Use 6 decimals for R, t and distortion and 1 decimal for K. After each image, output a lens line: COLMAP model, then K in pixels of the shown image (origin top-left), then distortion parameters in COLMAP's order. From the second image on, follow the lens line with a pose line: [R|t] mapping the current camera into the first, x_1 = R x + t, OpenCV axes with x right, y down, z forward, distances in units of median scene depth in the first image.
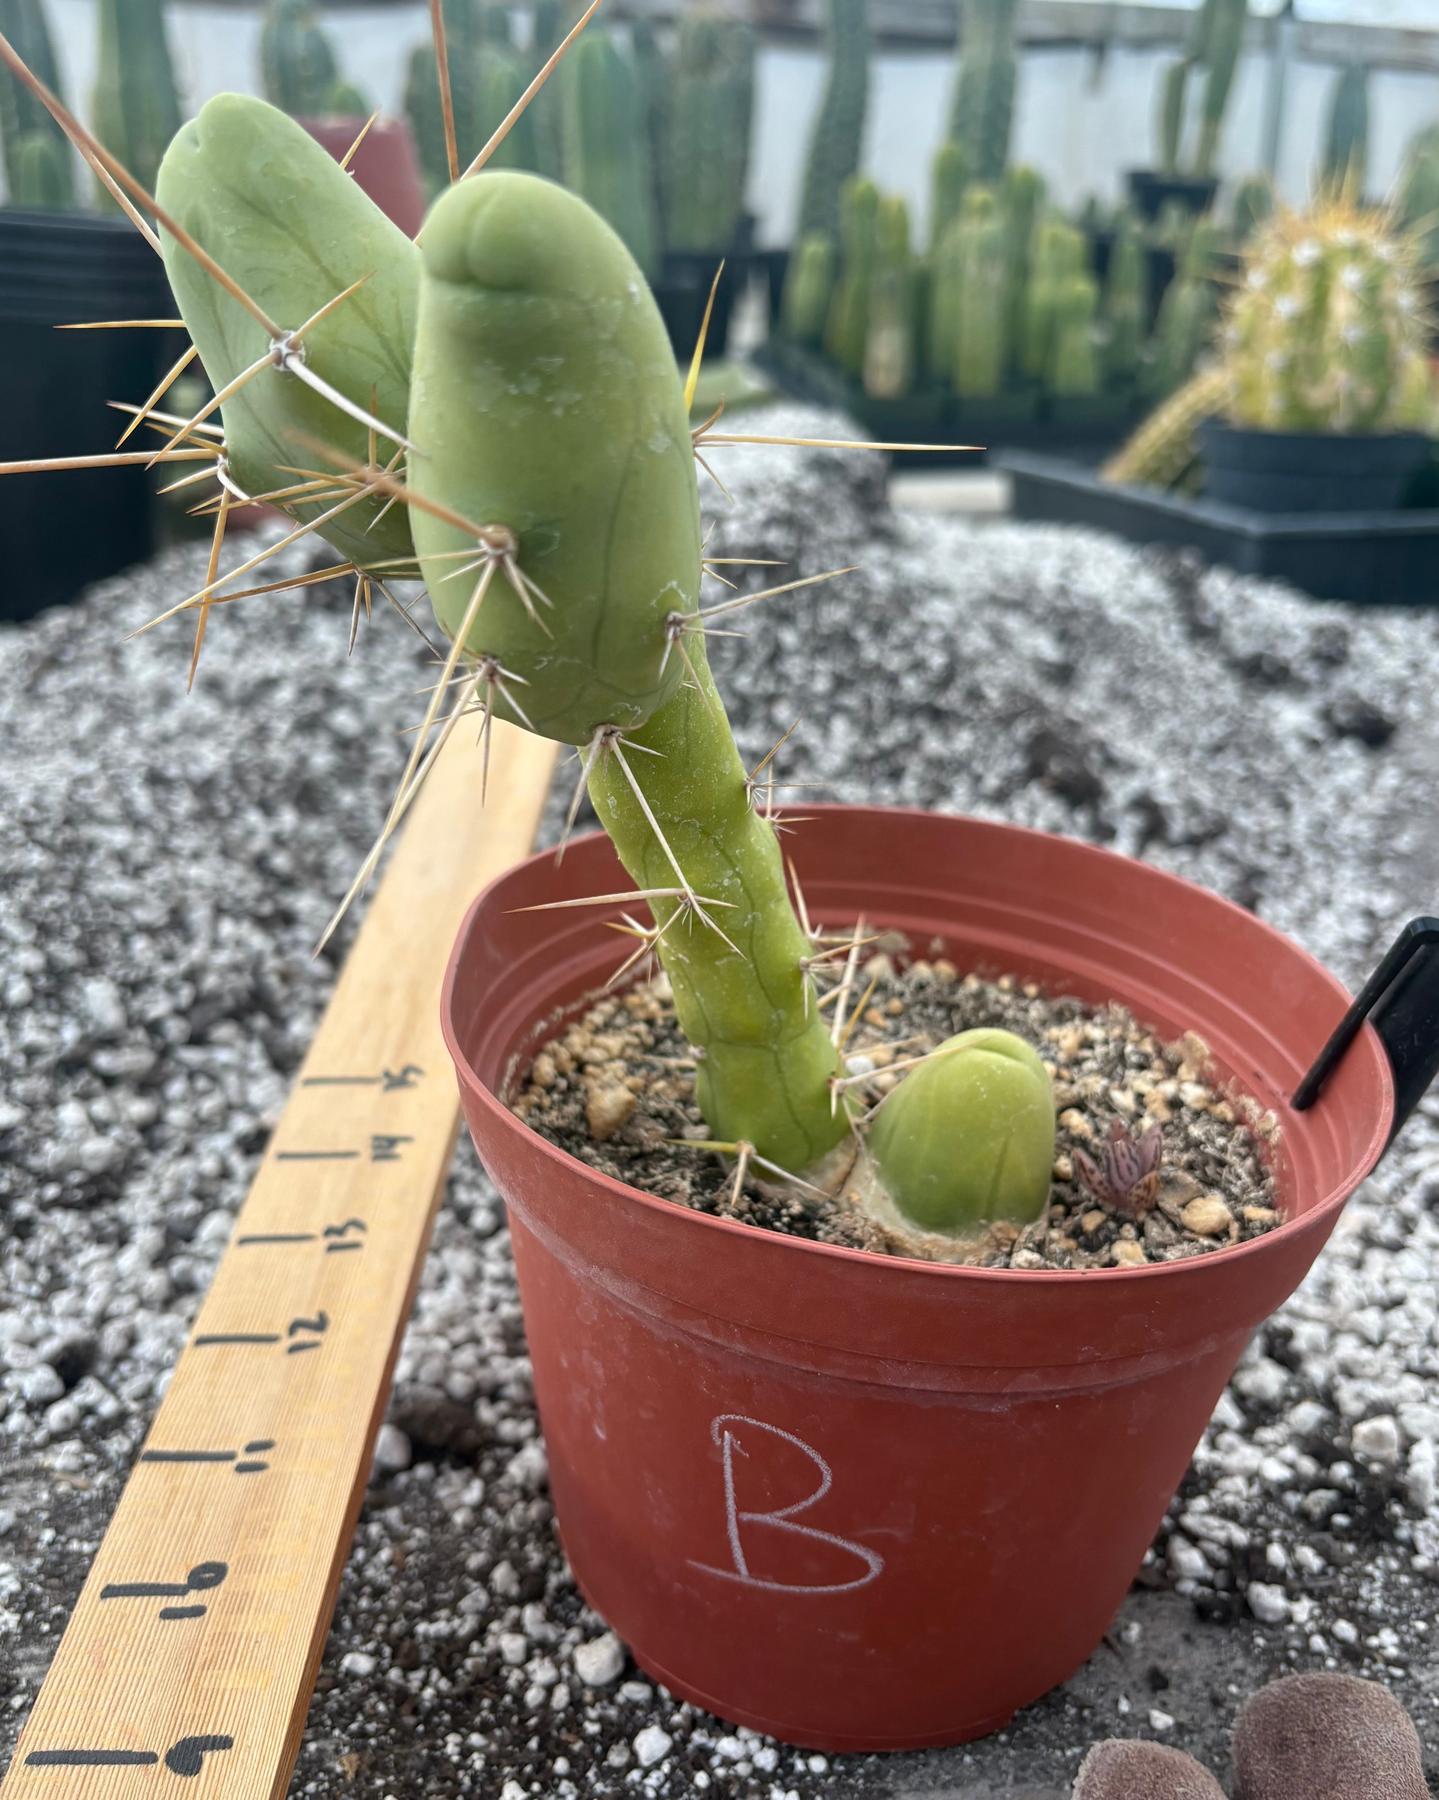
lens RADIAL K [[1531.6, 0, 712.1], [0, 1531.6, 939.7], [0, 0, 1]] dist [0.010924, -0.011237]
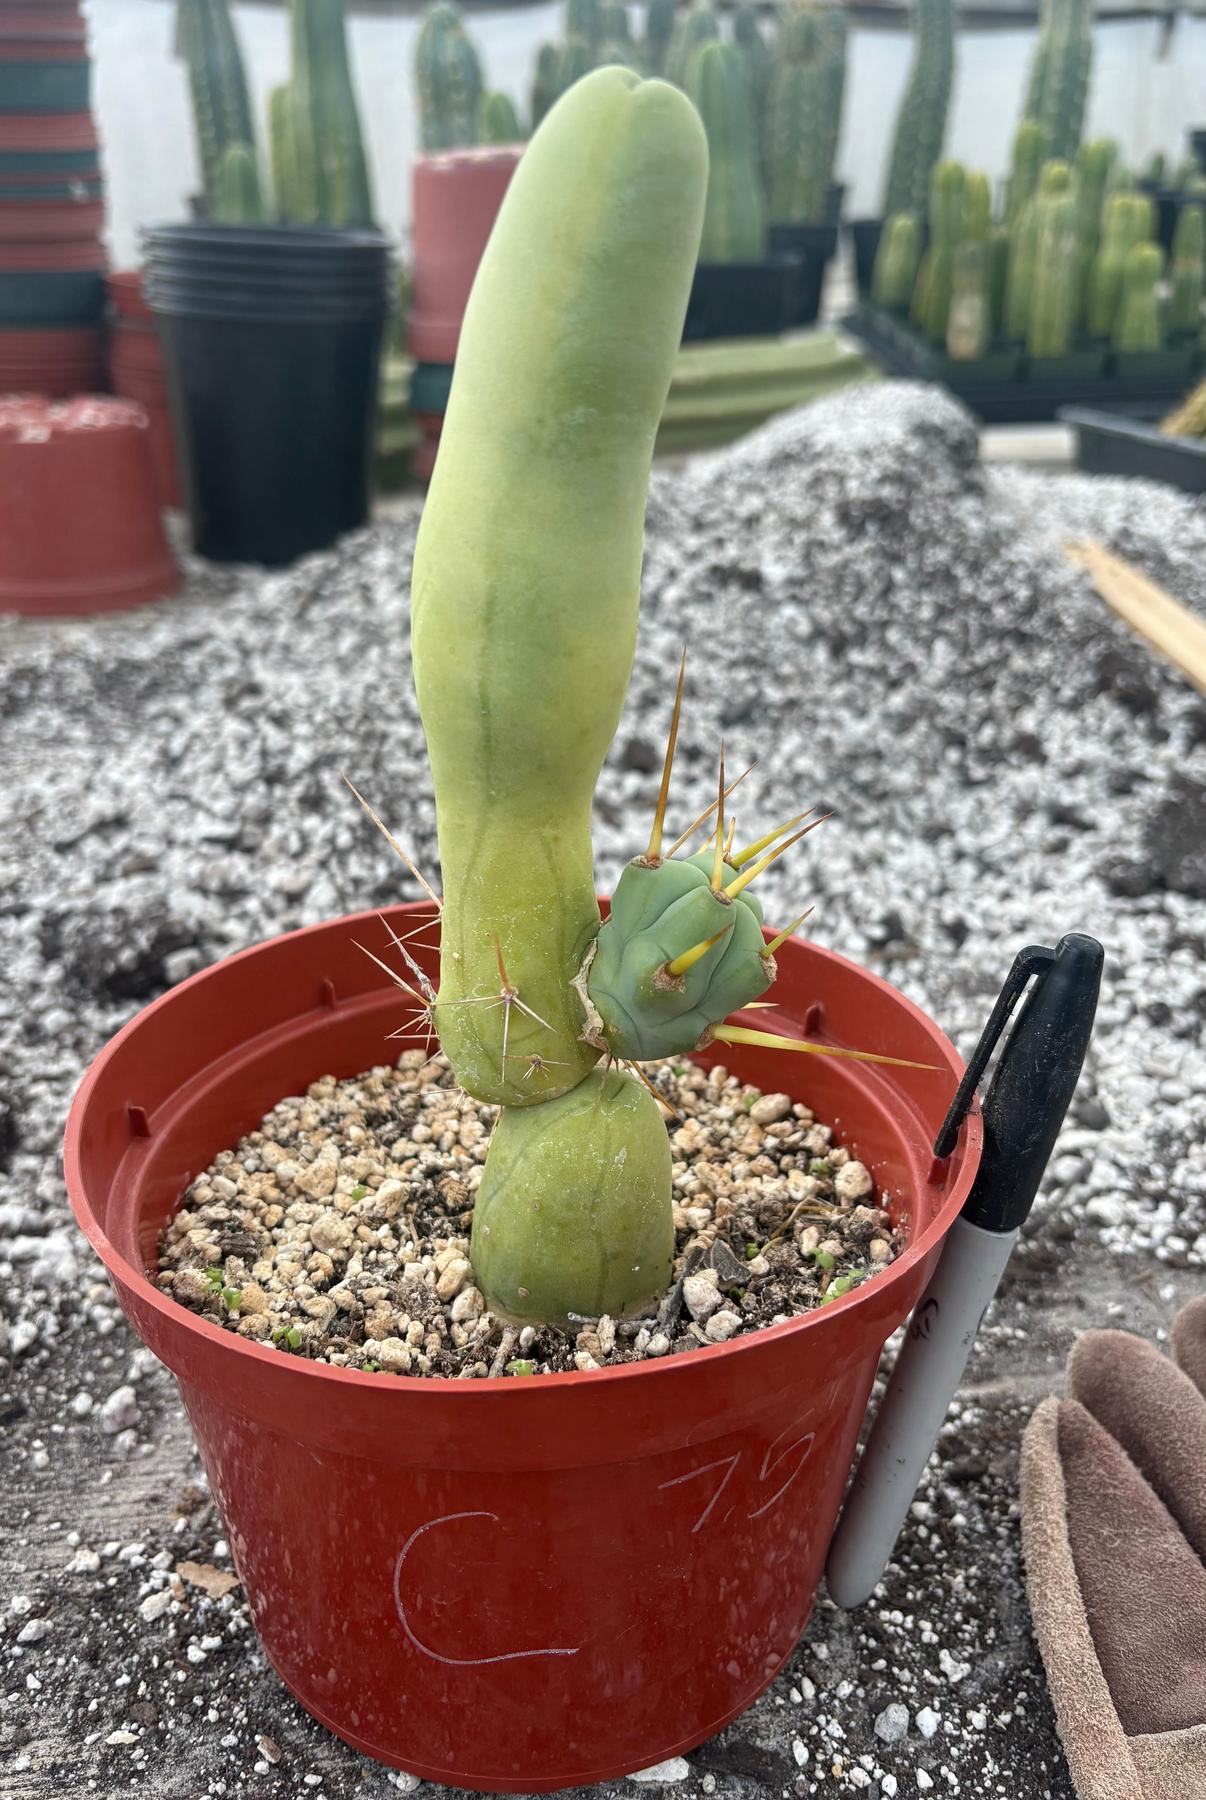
lens RADIAL K [[1383.2, 0, 637.5], [0, 1383.2, 899.3], [0, 0, 1]] dist [-0.010141, 0.032657]
pose [[0.994598, 0.018966, -0.102058, -0.041315], [-0.015008, 0.999110, 0.039412, 0.022752], [0.102714, -0.037668, 0.993997, -0.136317]]
